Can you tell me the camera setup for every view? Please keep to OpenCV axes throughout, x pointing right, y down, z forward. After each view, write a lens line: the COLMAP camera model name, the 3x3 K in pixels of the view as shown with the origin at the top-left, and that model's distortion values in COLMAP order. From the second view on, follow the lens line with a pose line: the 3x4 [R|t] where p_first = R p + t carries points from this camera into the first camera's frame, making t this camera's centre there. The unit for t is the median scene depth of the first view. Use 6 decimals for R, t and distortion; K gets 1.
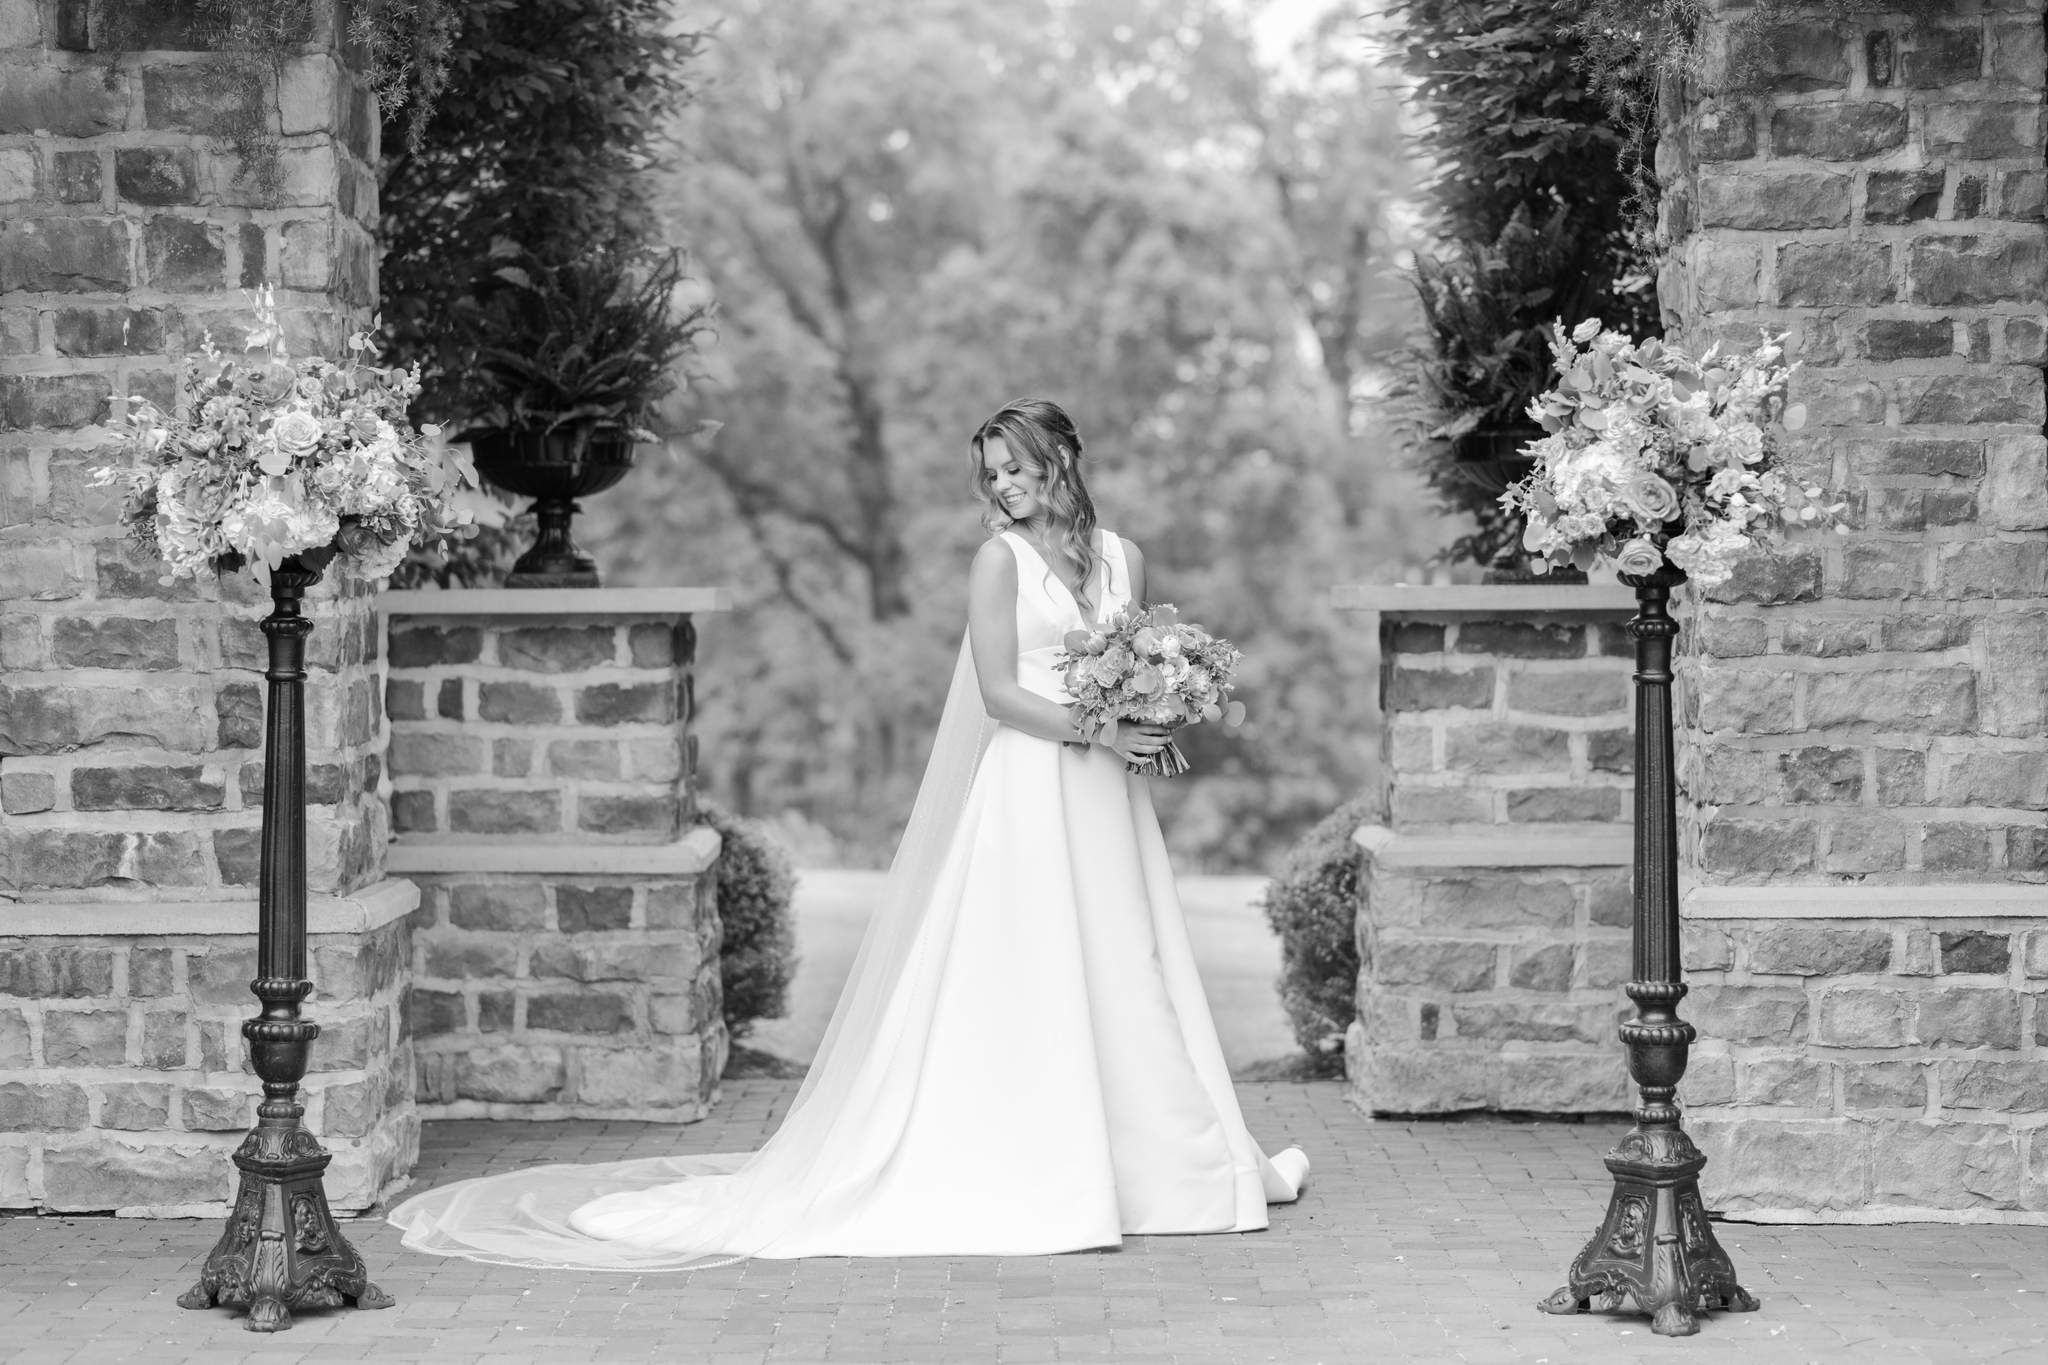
lens RADIAL K [[4998.3, 0, 1023.7], [0, 4998.3, 683.4], [0, 0, 1]] dist [0.125507, 0.000000]
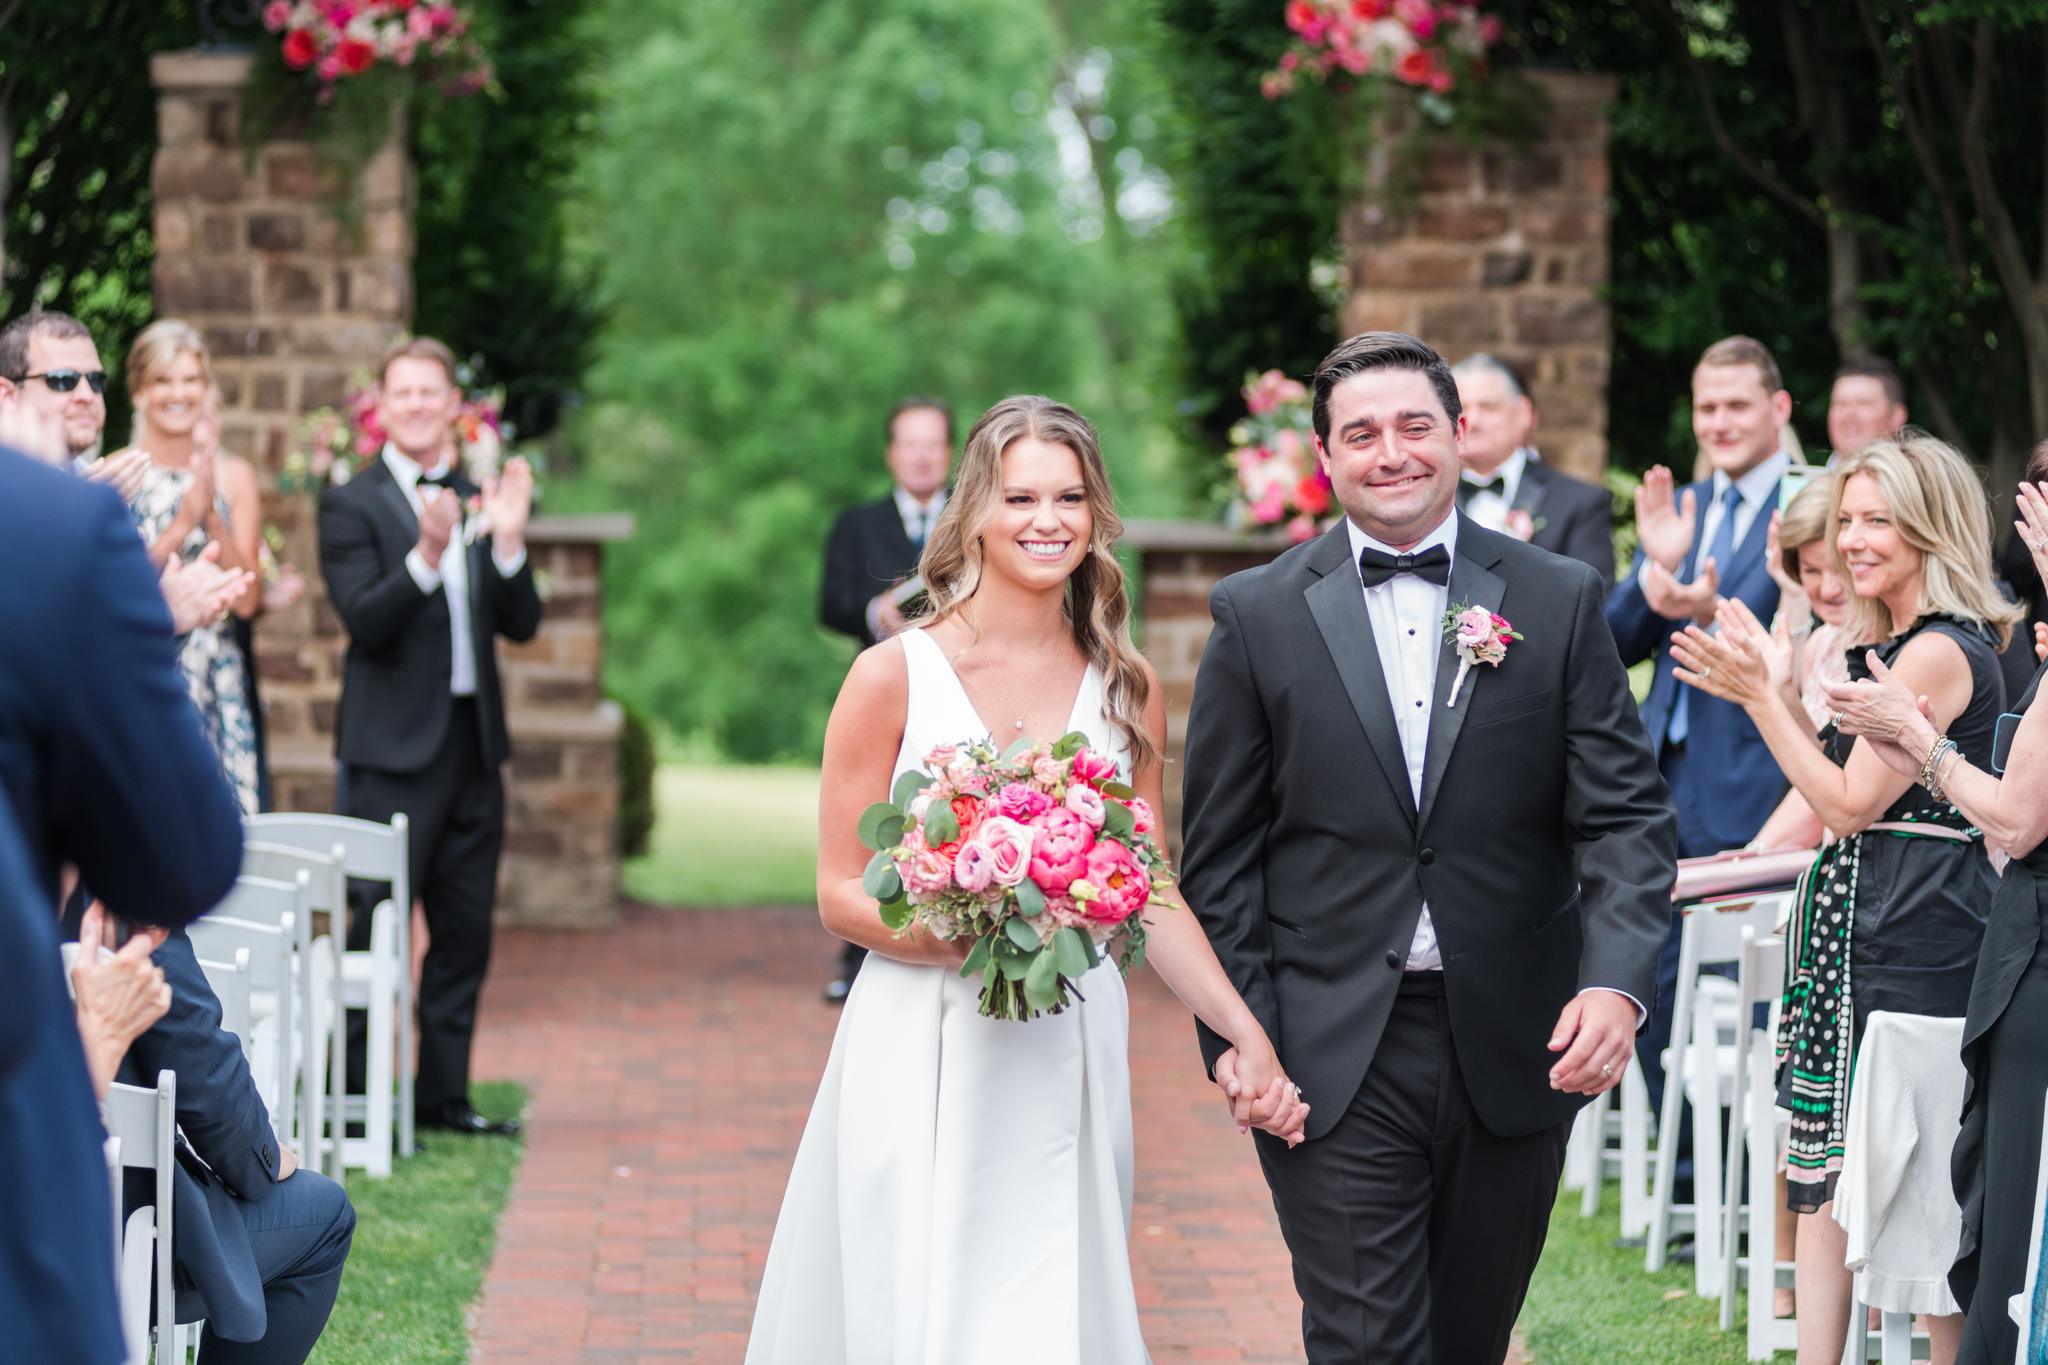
lens RADIAL K [[6610.3, 0, 1023.8], [0, 6610.3, 681.9], [0, 0, 1]] dist [0.081311, 0.000000]
pose [[0.998568, 0.014993, 0.051359, -0.056254], [-0.016052, 0.999665, 0.020286, -0.015936], [-0.051038, -0.021081, 0.998474, -0.867070]]
